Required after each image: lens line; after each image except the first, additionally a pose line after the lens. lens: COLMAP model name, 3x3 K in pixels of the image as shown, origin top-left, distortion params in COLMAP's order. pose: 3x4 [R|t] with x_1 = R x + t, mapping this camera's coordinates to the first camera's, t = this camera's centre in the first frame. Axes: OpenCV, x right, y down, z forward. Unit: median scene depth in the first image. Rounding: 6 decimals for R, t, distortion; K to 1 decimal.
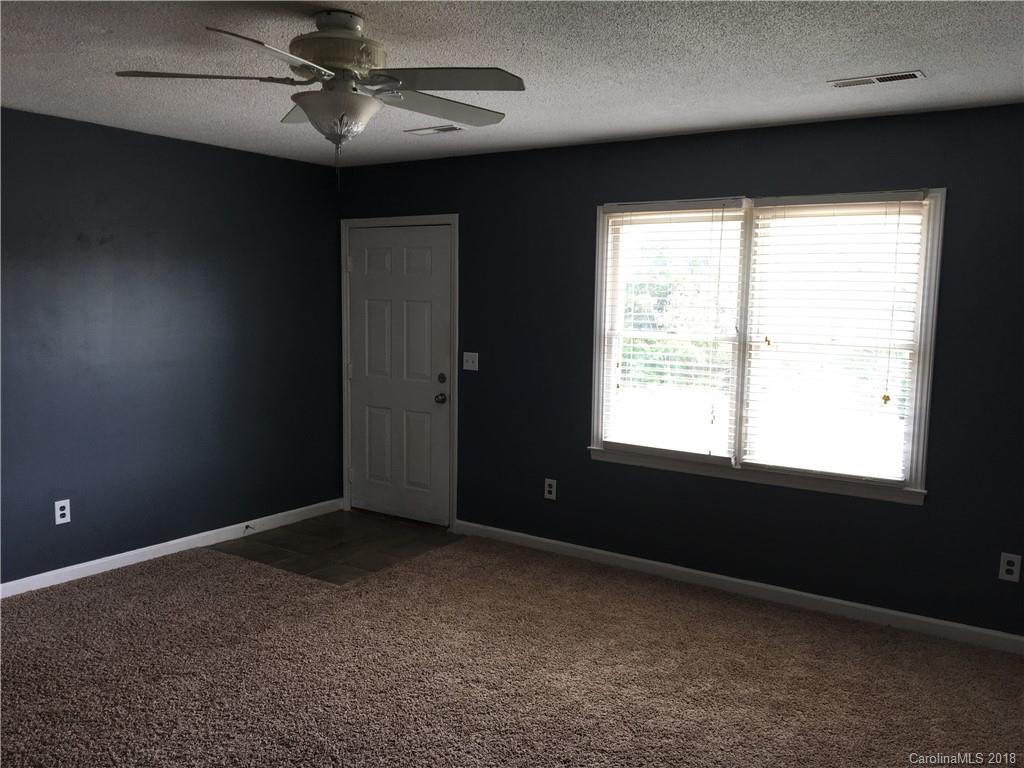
lens RADIAL K [[862.0, 0, 512.2], [0, 862.0, 387.3], [0, 0, 1]] dist [0.017028, -0.061002]
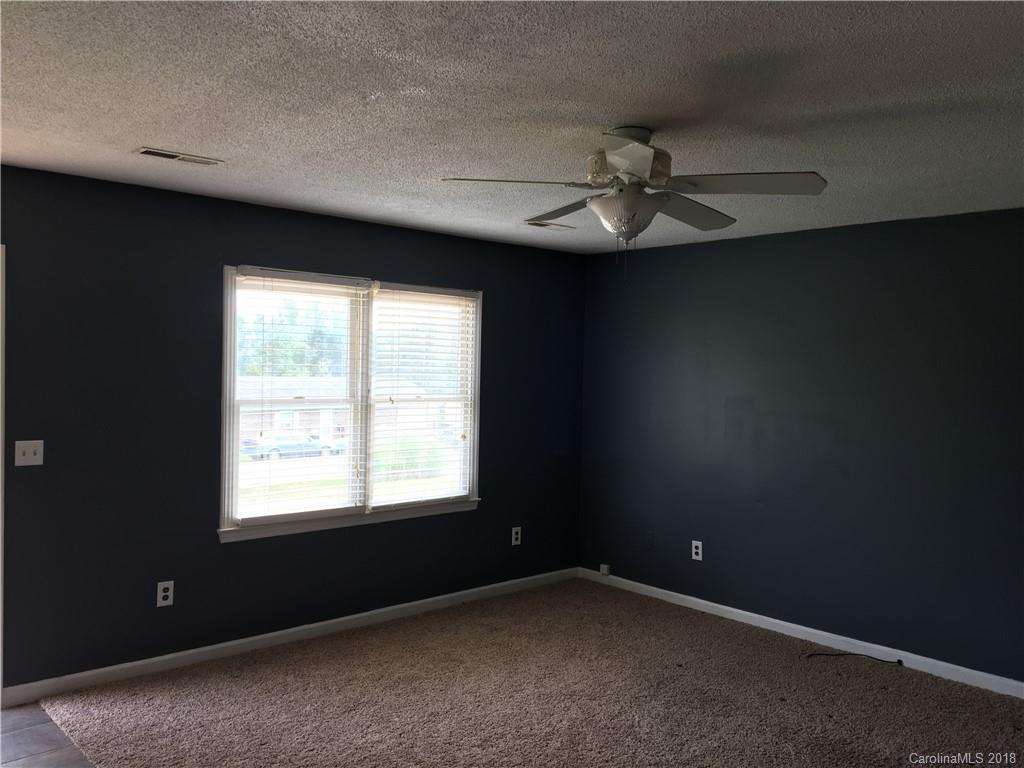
lens RADIAL K [[862.0, 0, 512.5], [0, 862.0, 381.4], [0, 0, 1]] dist [0.017028, -0.061002]
pose [[0.188790, -0.026967, 0.981647, -0.808690], [0.087048, 0.996147, 0.010624, -0.074897], [-0.978152, 0.083445, 0.190410, 0.577423]]
